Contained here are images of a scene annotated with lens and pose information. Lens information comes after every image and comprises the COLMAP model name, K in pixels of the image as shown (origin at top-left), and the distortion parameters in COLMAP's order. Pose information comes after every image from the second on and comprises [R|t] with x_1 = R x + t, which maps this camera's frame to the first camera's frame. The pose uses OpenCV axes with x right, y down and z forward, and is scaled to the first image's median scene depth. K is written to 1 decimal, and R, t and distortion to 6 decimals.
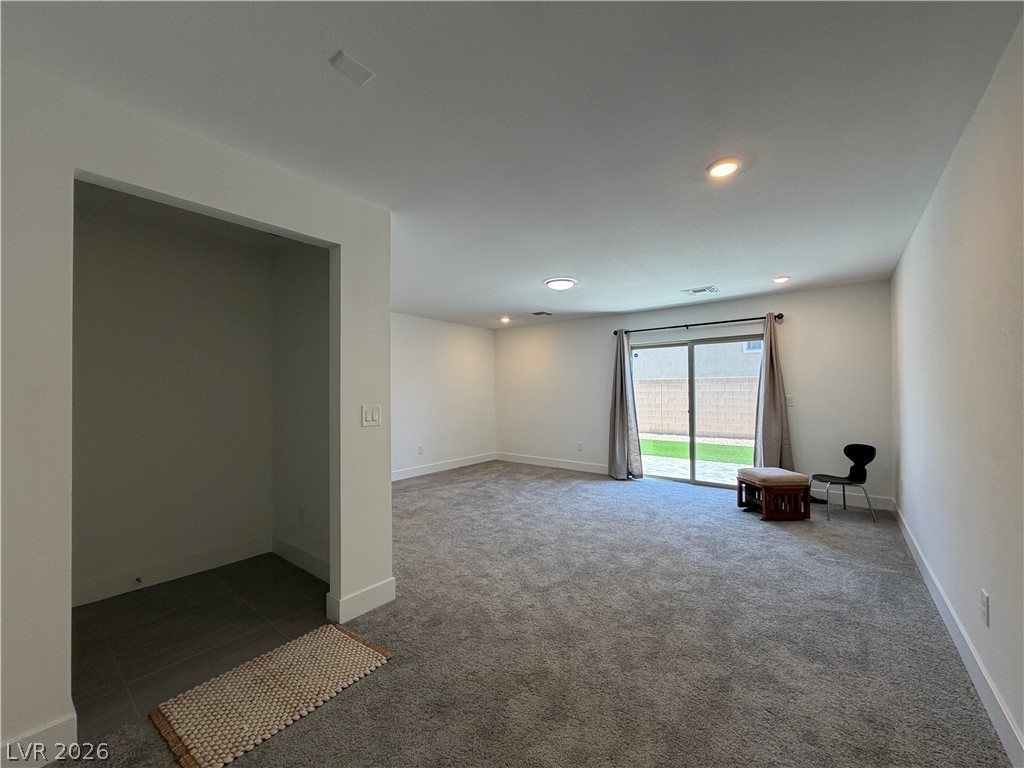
lens RADIAL K [[409.4, 0, 508.8], [0, 409.4, 385.7], [0, 0, 1]] dist [-0.000570, 0.000125]
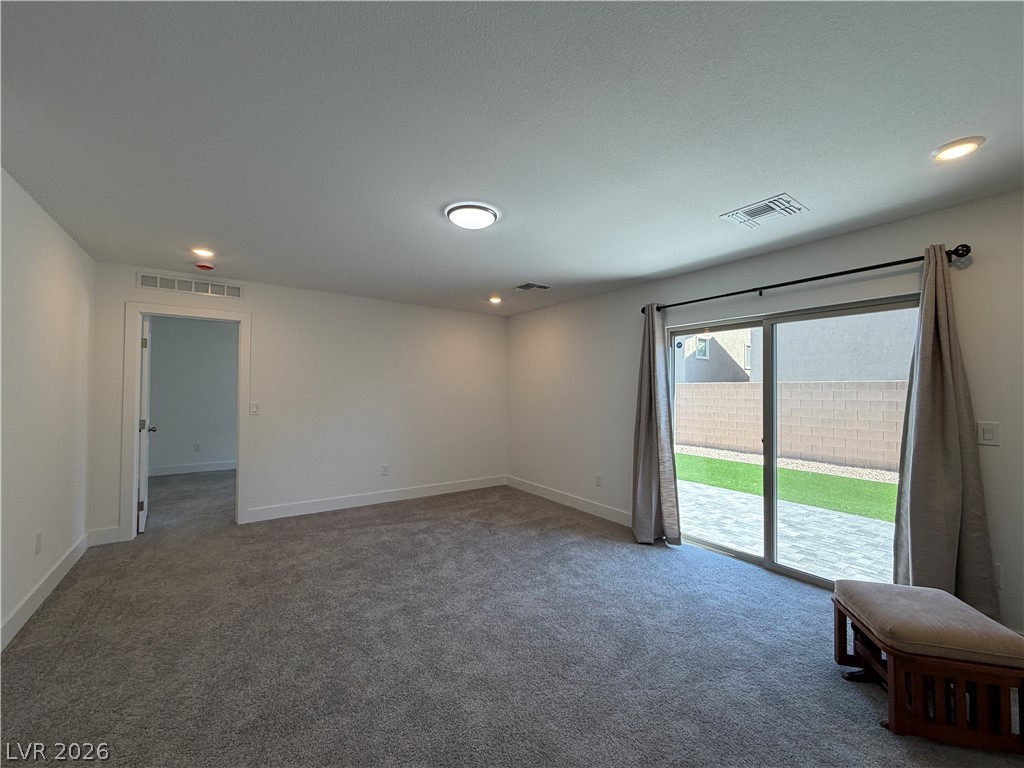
lens RADIAL K [[409.4, 0, 508.8], [0, 409.4, 385.7], [0, 0, 1]] dist [-0.000570, 0.000125]
pose [[0.958954, 0.012182, -0.283299, 0.294288], [-0.013193, 0.999912, -0.001659, -0.008883], [0.283254, 0.005328, 0.959030, 0.397835]]
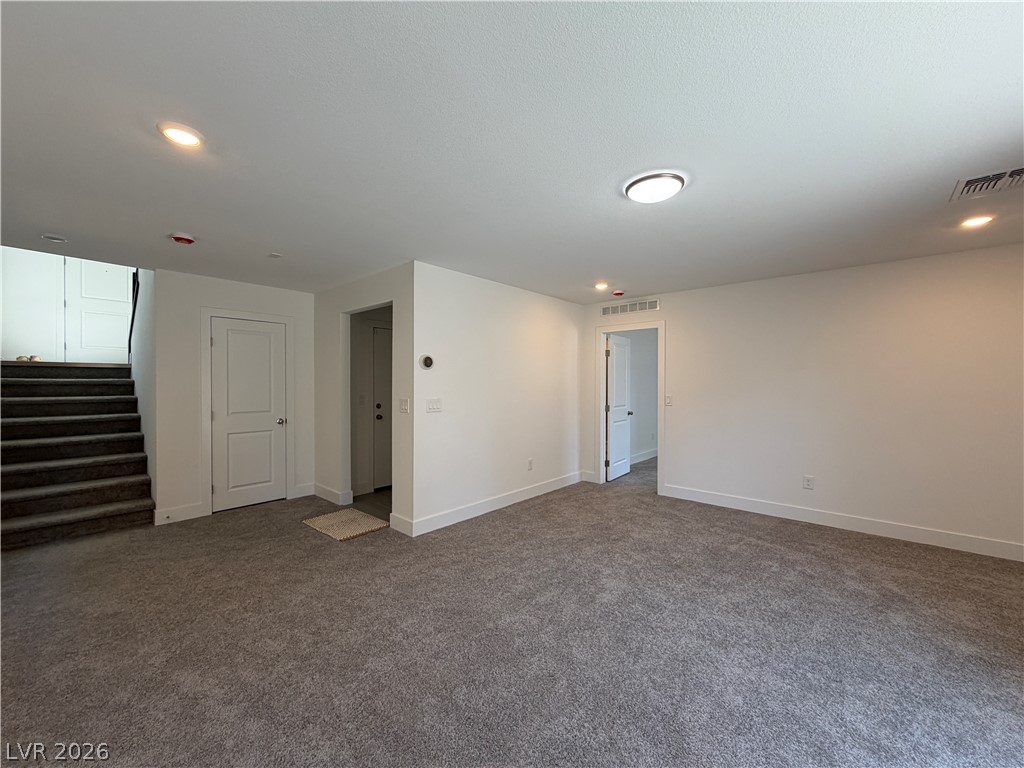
lens RADIAL K [[409.4, 0, 508.8], [0, 409.4, 385.7], [0, 0, 1]] dist [-0.000570, 0.000125]
pose [[-0.057952, 0.012249, -0.998244, 0.564281], [0.007872, 0.999899, 0.011812, -0.006856], [0.998288, -0.007173, -0.058042, 0.727558]]
